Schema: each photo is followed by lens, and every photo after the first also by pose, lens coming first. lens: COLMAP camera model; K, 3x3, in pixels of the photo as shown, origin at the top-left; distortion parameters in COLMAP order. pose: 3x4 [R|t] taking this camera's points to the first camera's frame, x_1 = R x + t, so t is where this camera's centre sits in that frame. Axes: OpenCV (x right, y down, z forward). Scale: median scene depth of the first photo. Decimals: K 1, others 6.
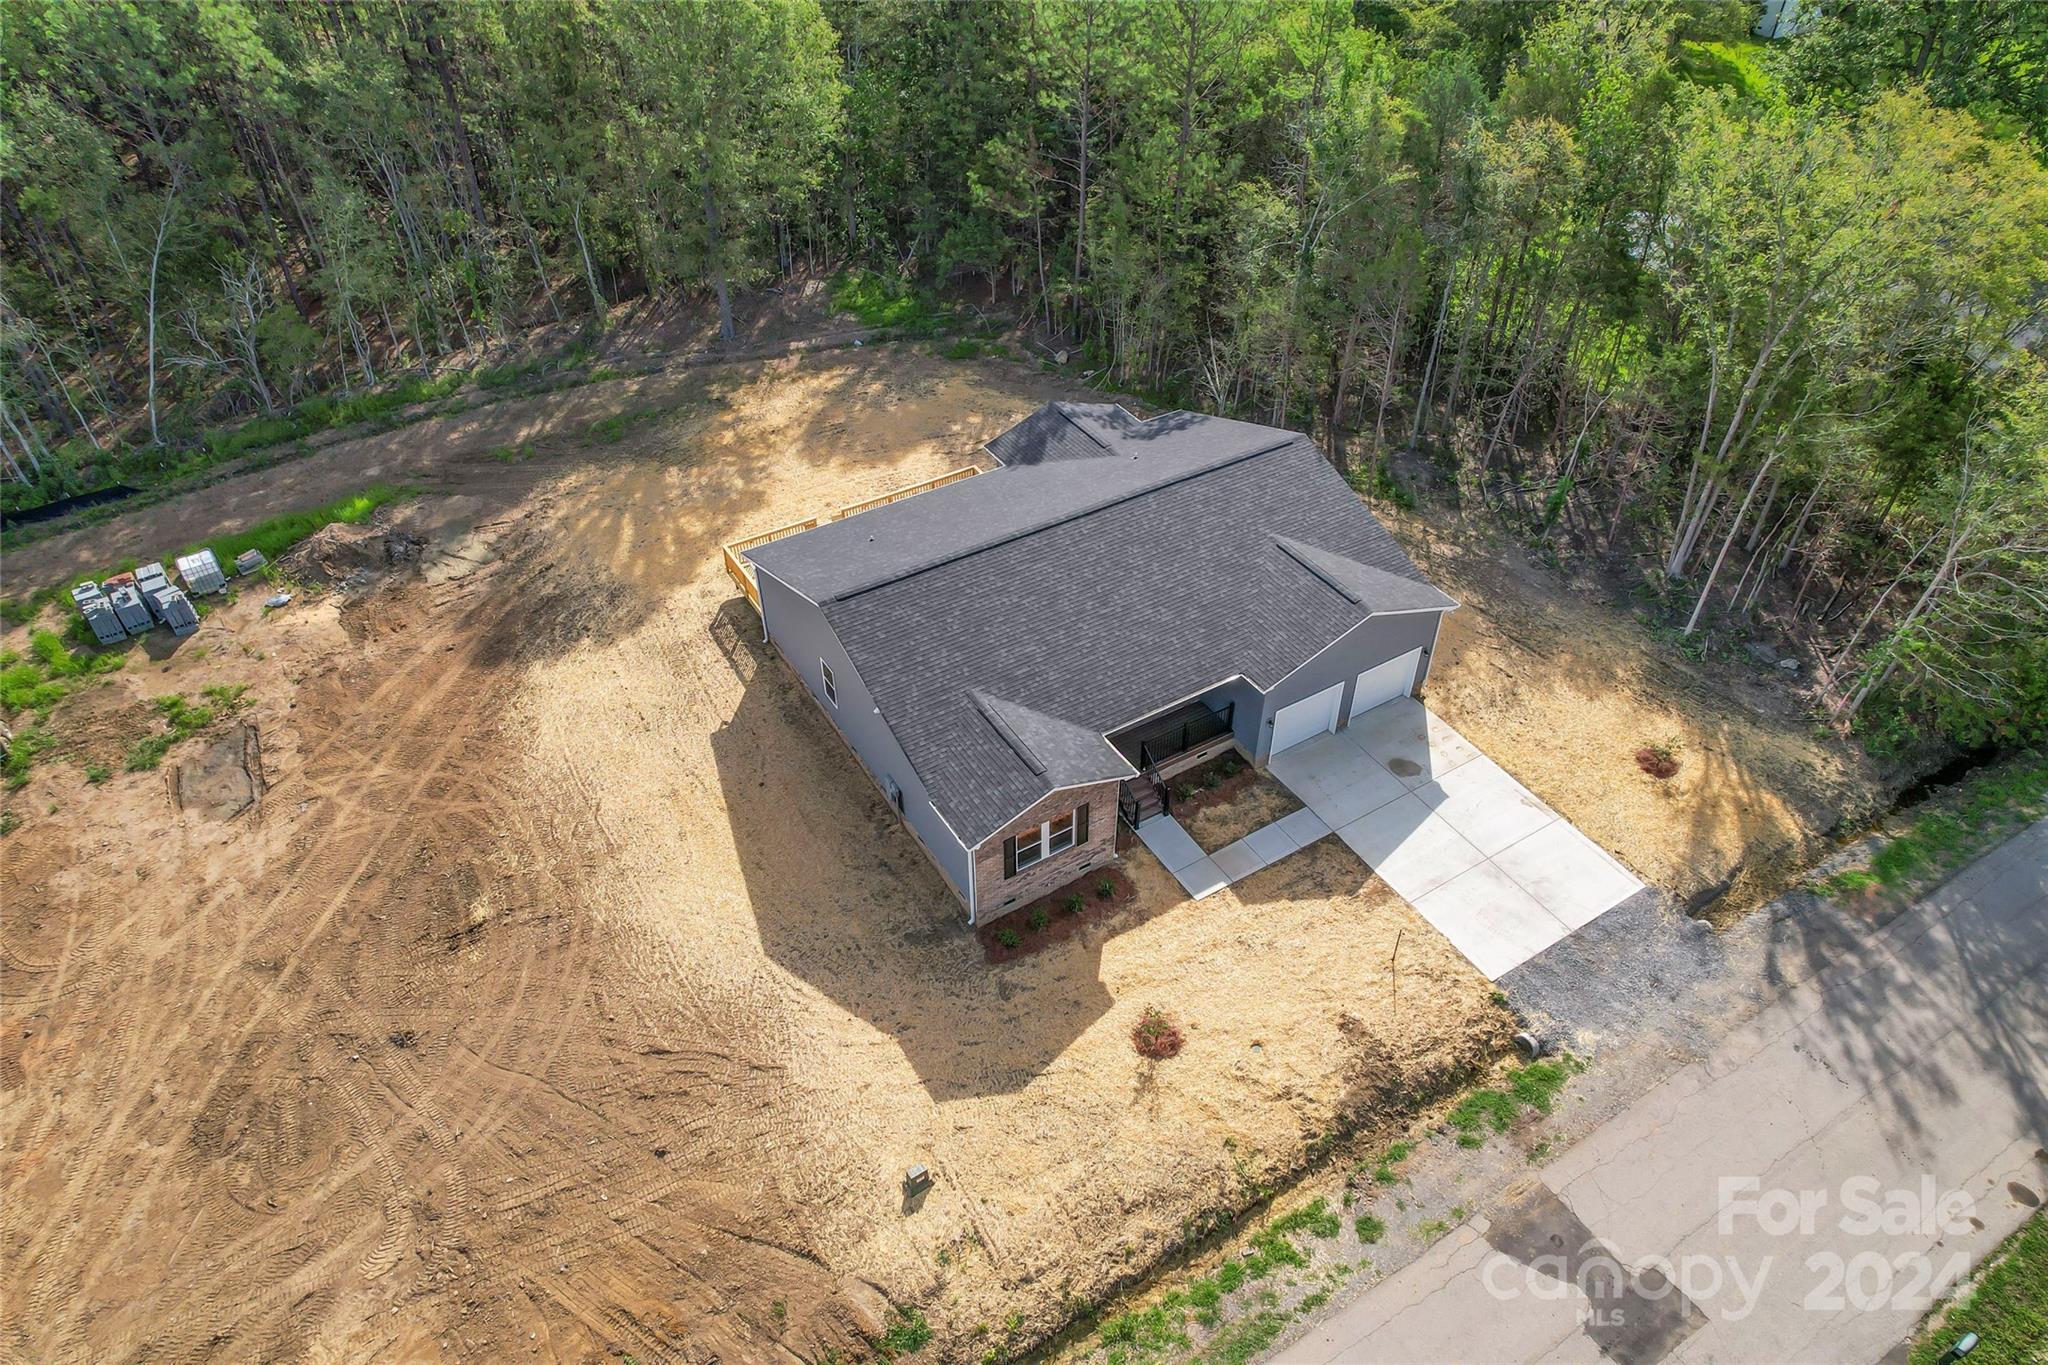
lens RADIAL K [[1329.6, 0, 1024.0], [0, 1329.6, 682.5], [0, 0, 1]] dist [-0.095154, 0.095849]
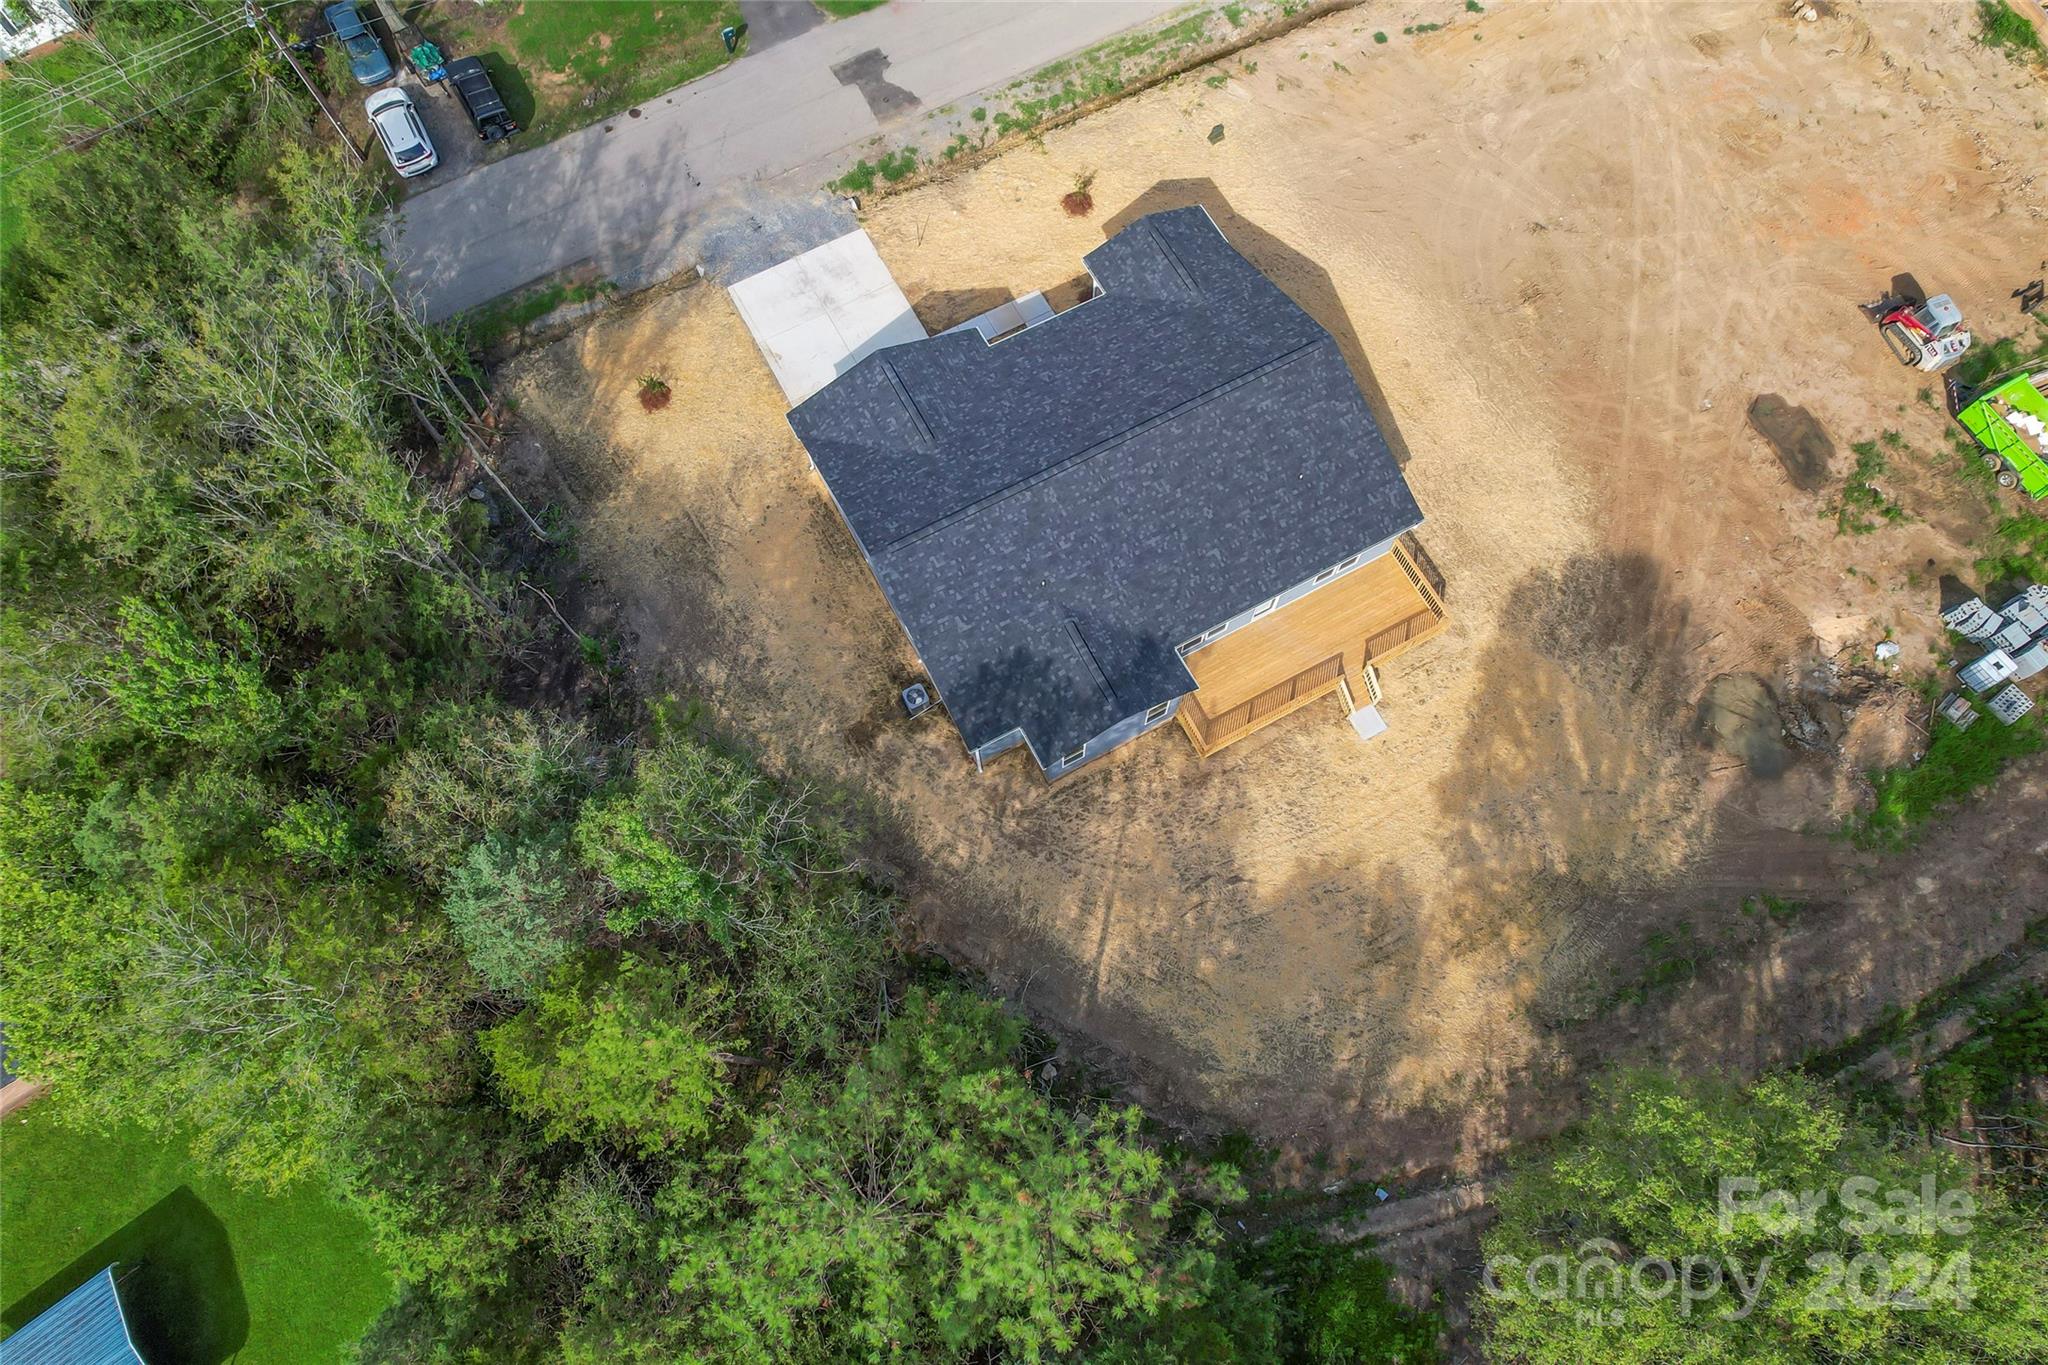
lens RADIAL K [[1329.6, 0, 1024.0], [0, 1329.6, 682.5], [0, 0, 1]] dist [-0.095154, 0.095849]
pose [[-0.998446, -0.042960, 0.035500, 0.074142], [0.048319, -0.349939, 0.935525, -1.316961], [-0.027767, 0.935787, 0.351471, 0.867158]]
